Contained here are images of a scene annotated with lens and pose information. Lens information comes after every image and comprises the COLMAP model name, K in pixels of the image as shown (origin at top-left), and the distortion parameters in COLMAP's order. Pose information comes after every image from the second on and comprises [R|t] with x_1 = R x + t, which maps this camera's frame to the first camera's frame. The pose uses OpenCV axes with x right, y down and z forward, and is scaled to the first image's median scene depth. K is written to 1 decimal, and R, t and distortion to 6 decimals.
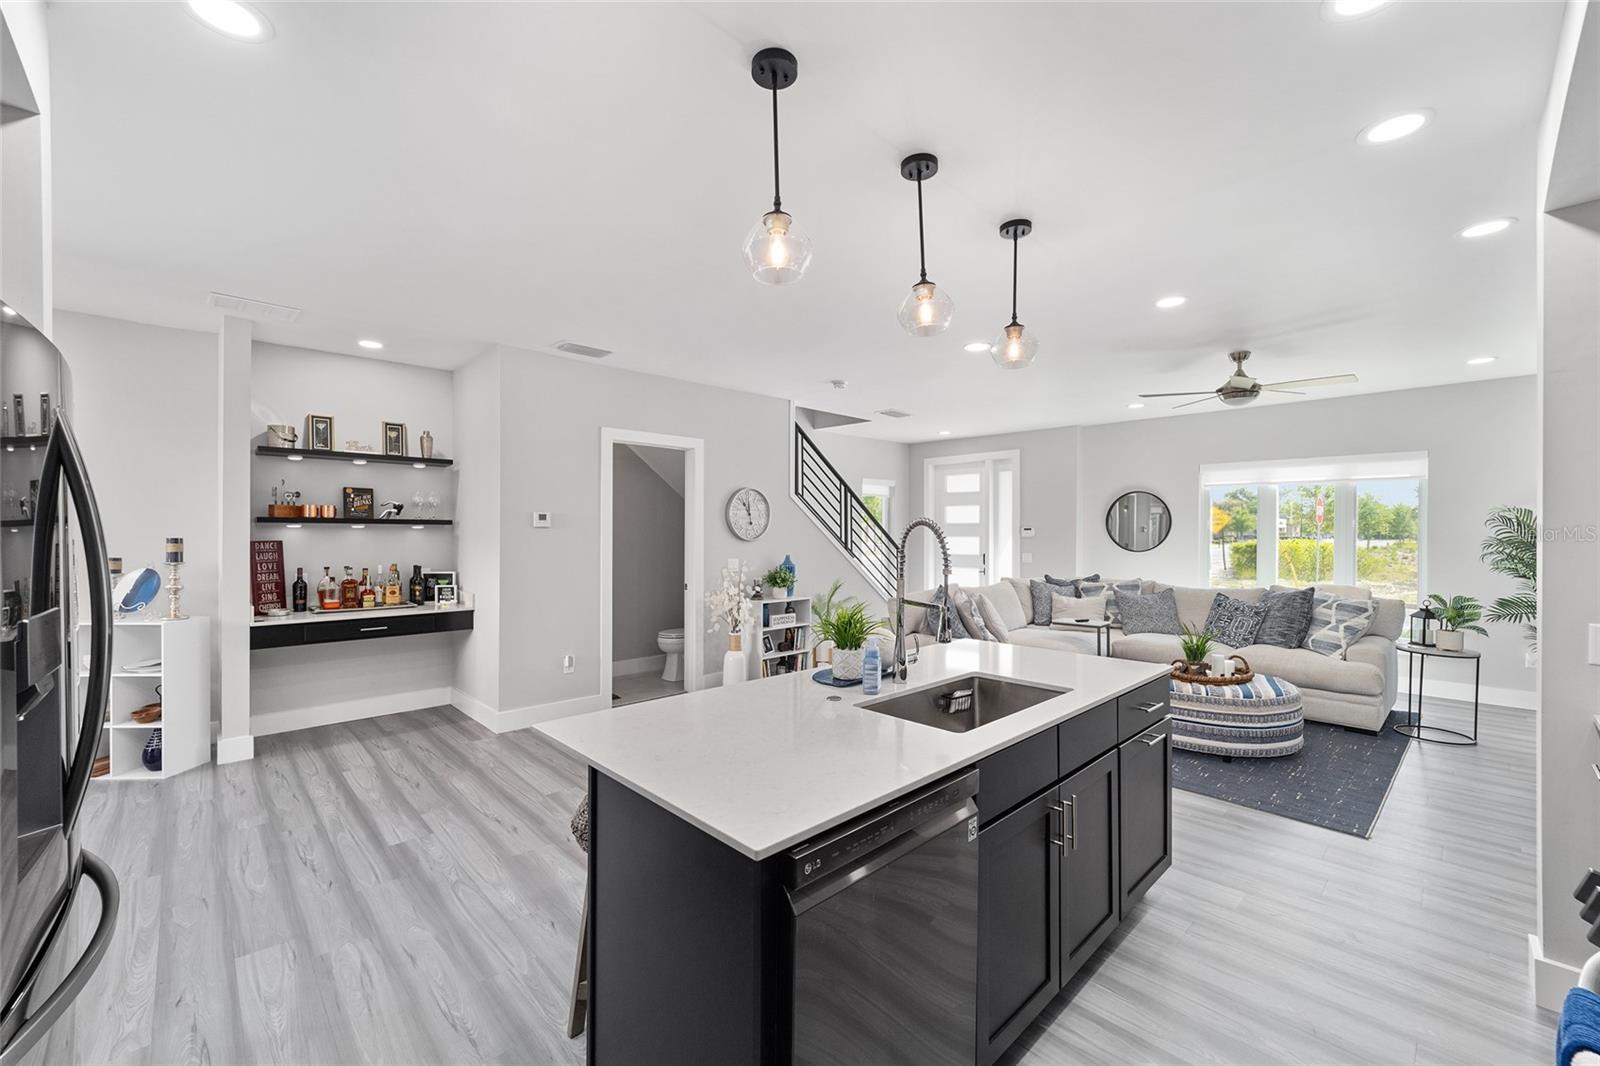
lens RADIAL K [[645.7, 0, 797.9], [0, 645.7, 533.3], [0, 0, 1]] dist [0.002294, -0.002312]
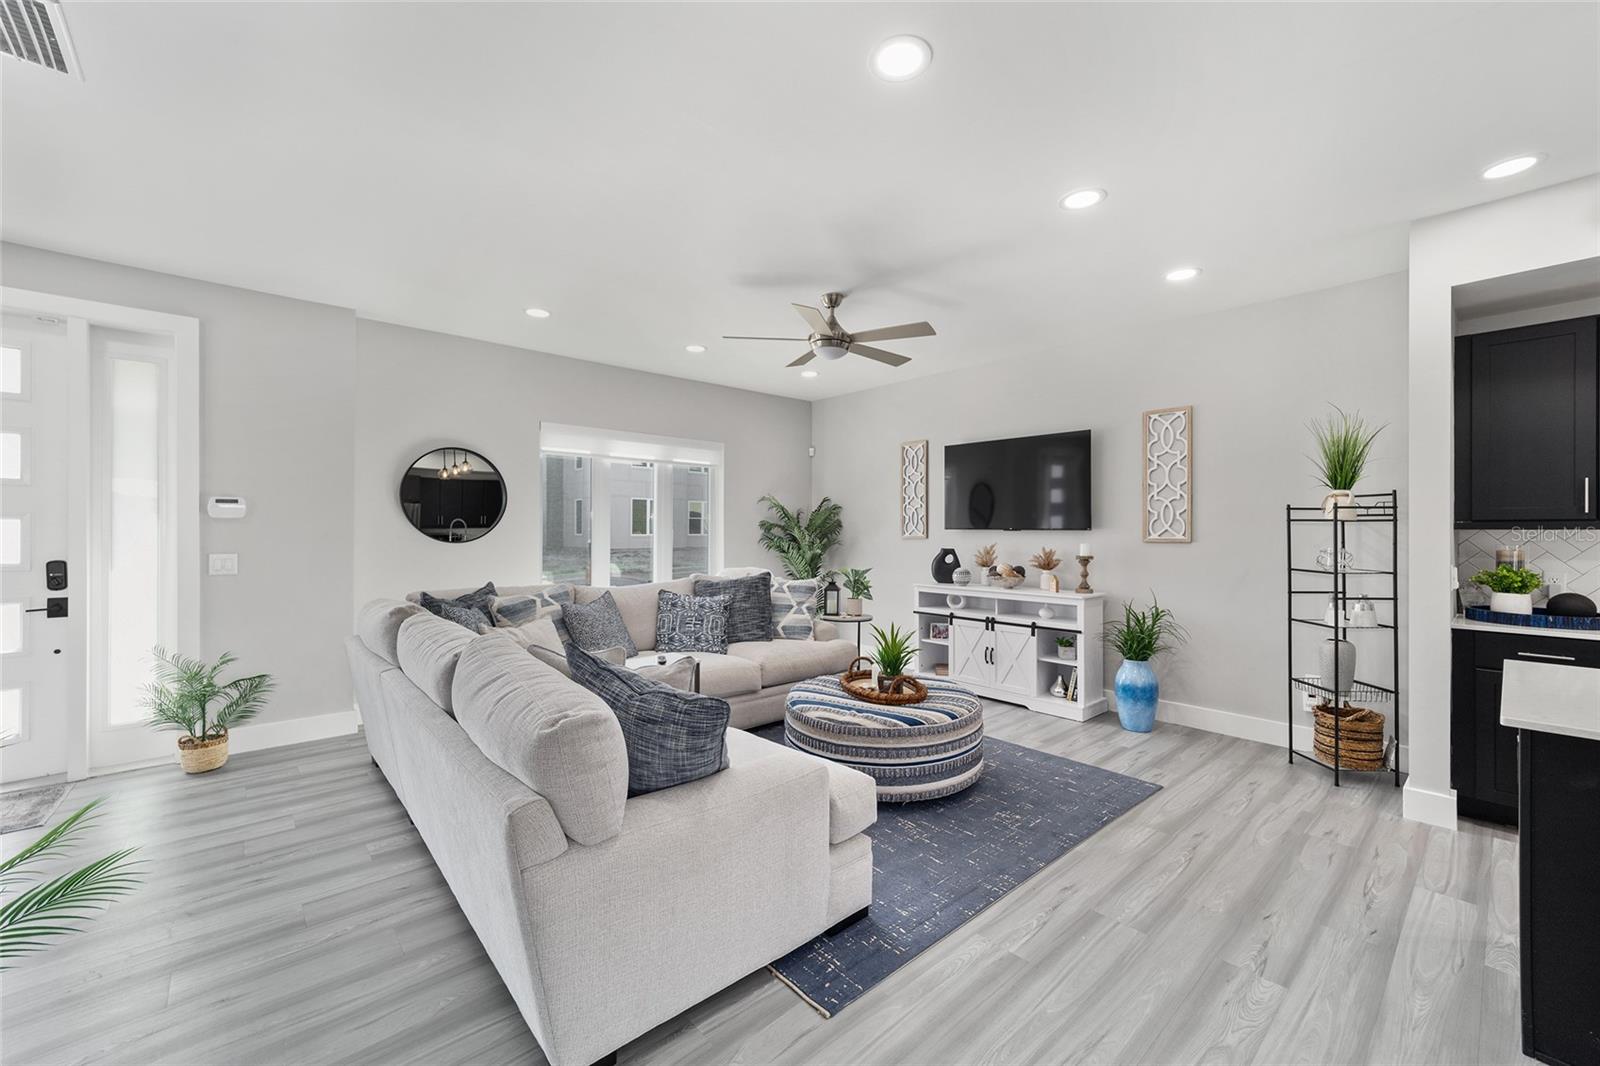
lens RADIAL K [[645.7, 0, 798.0], [0, 645.7, 517.8], [0, 0, 1]] dist [0.002294, -0.002312]
pose [[0.025780, 0.014566, 0.999562, -0.145039], [-0.000280, 0.999894, -0.014563, 0.020065], [-0.999668, 0.000095, 0.025781, 0.972975]]
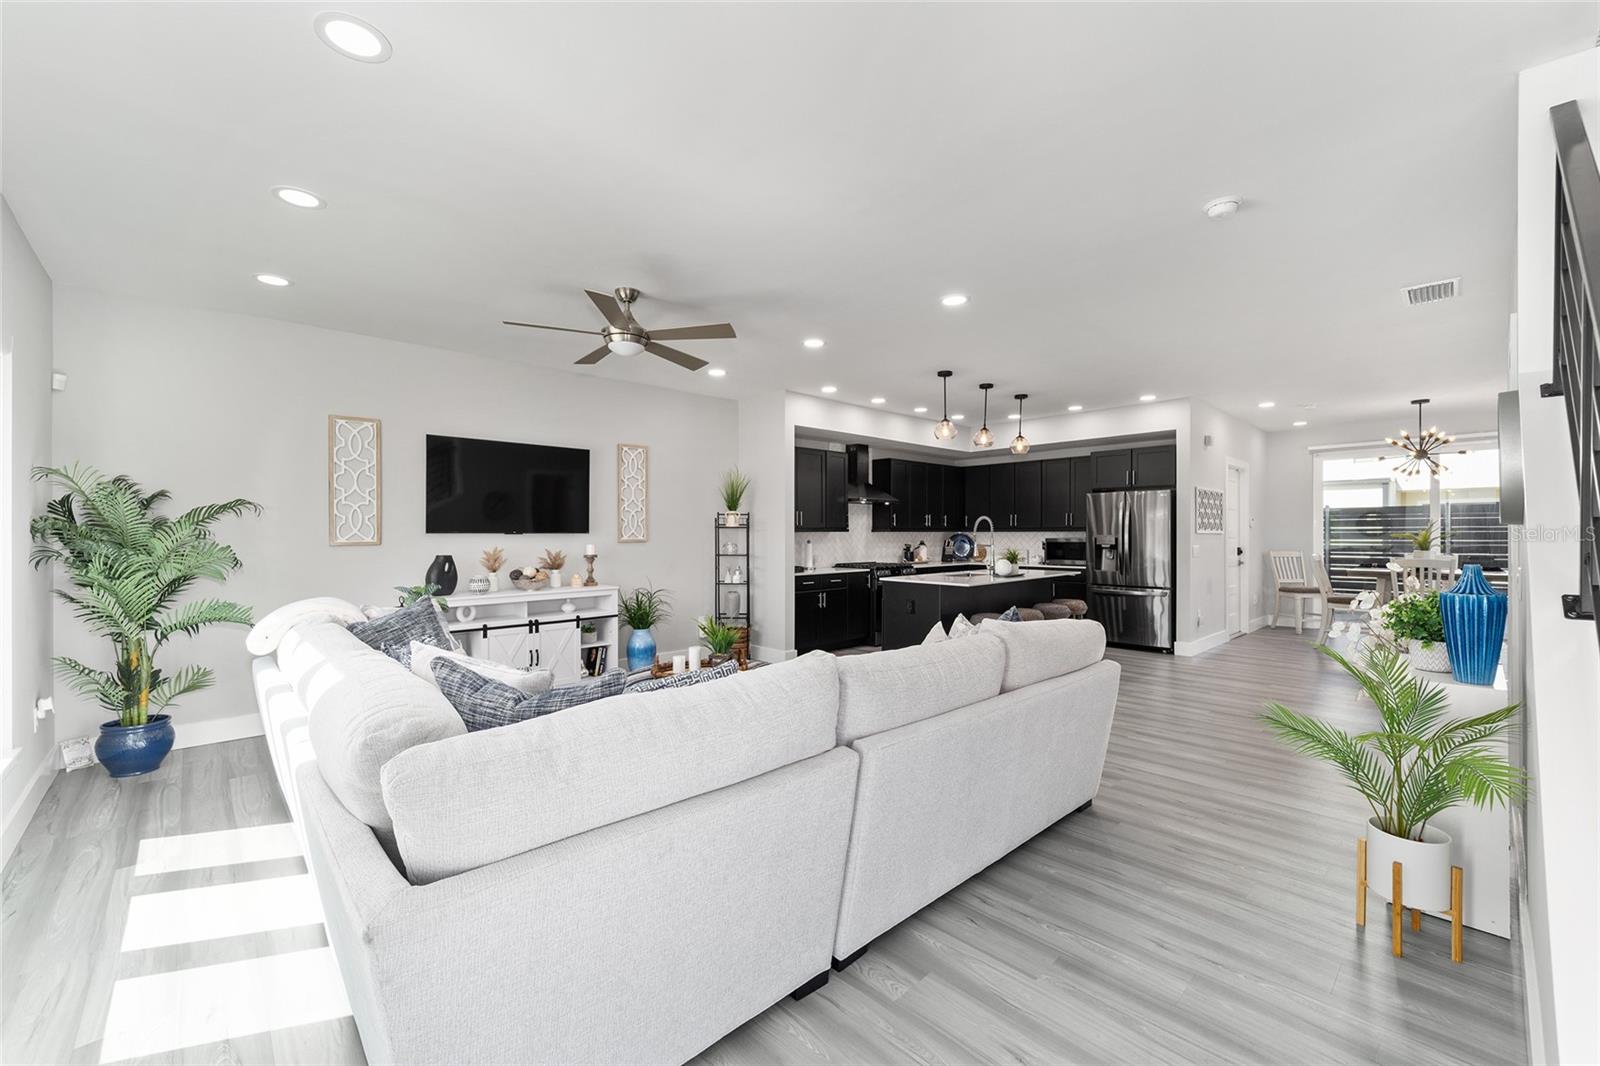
lens RADIAL K [[645.7, 0, 803.7], [0, 645.7, 532.7], [0, 0, 1]] dist [0.002294, -0.002312]
pose [[-0.999997, -0.001704, 0.001587, 0.439809], [-0.001704, 0.999998, -0.000538, 0.022737], [-0.001586, -0.000541, -0.999999, 1.713394]]
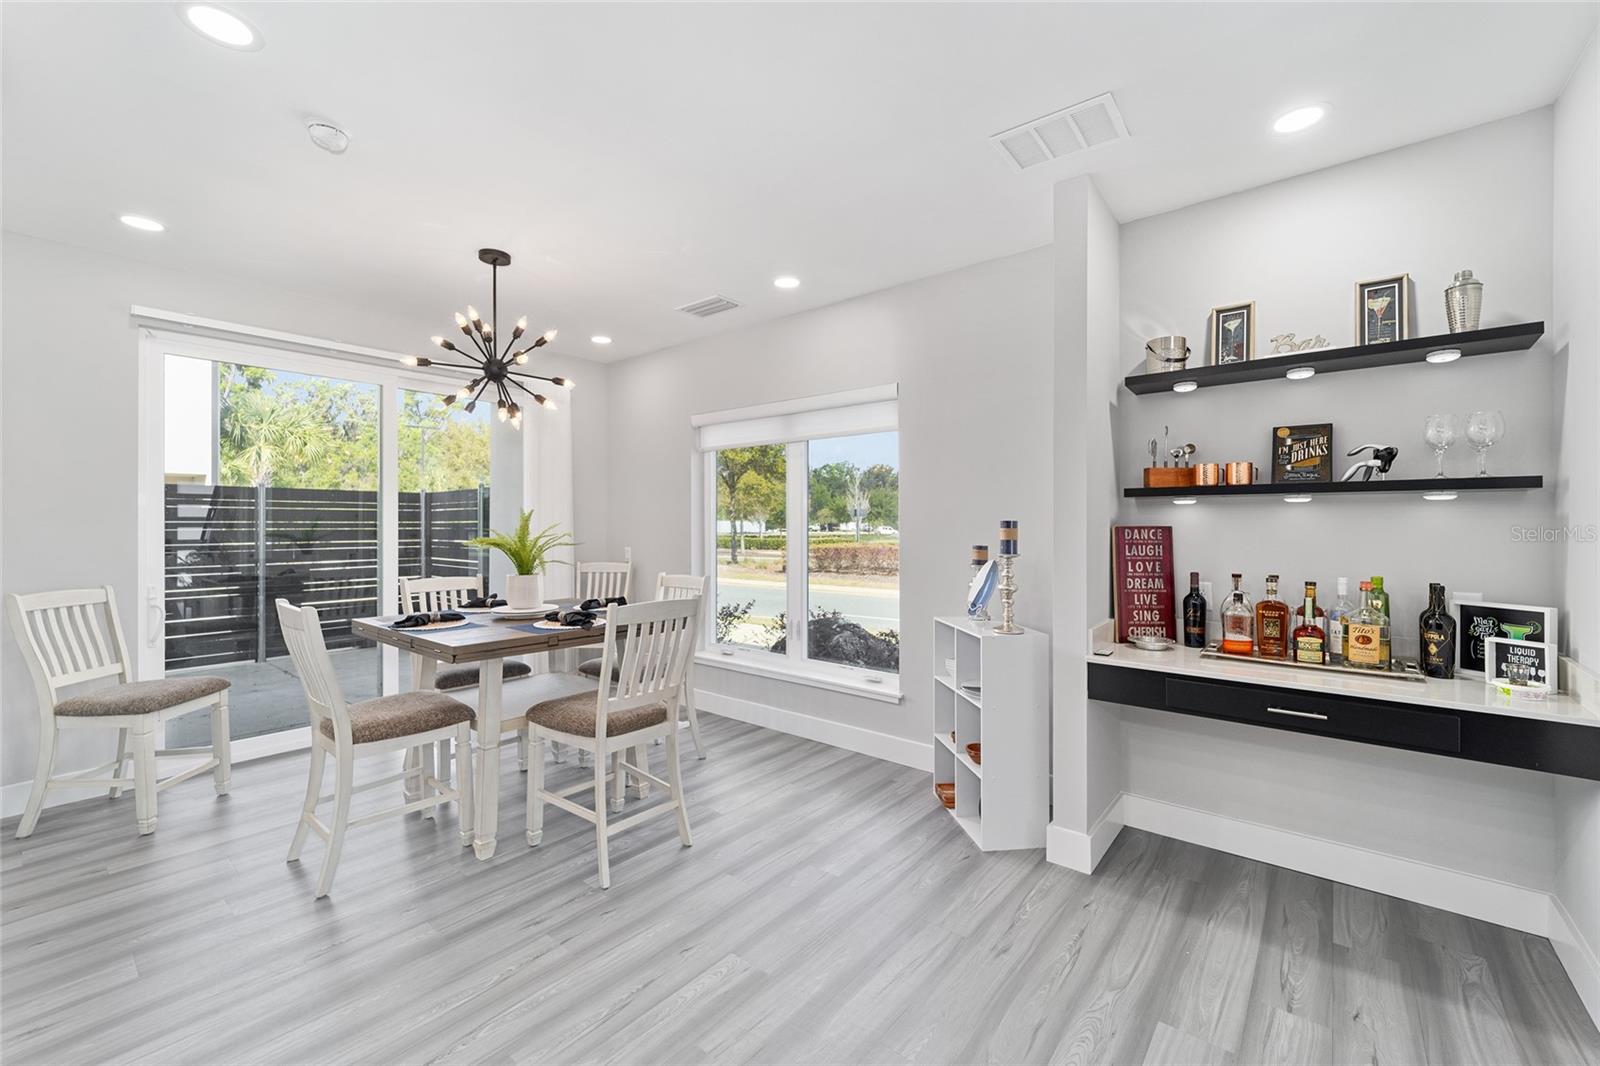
lens RADIAL K [[645.7, 0, 796.8], [0, 645.7, 524.3], [0, 0, 1]] dist [0.002294, -0.002312]
pose [[0.117654, -0.004155, -0.993046, -0.210515], [0.000144, 0.999991, -0.004167, 0.011100], [0.993055, 0.000348, 0.117654, 0.528277]]
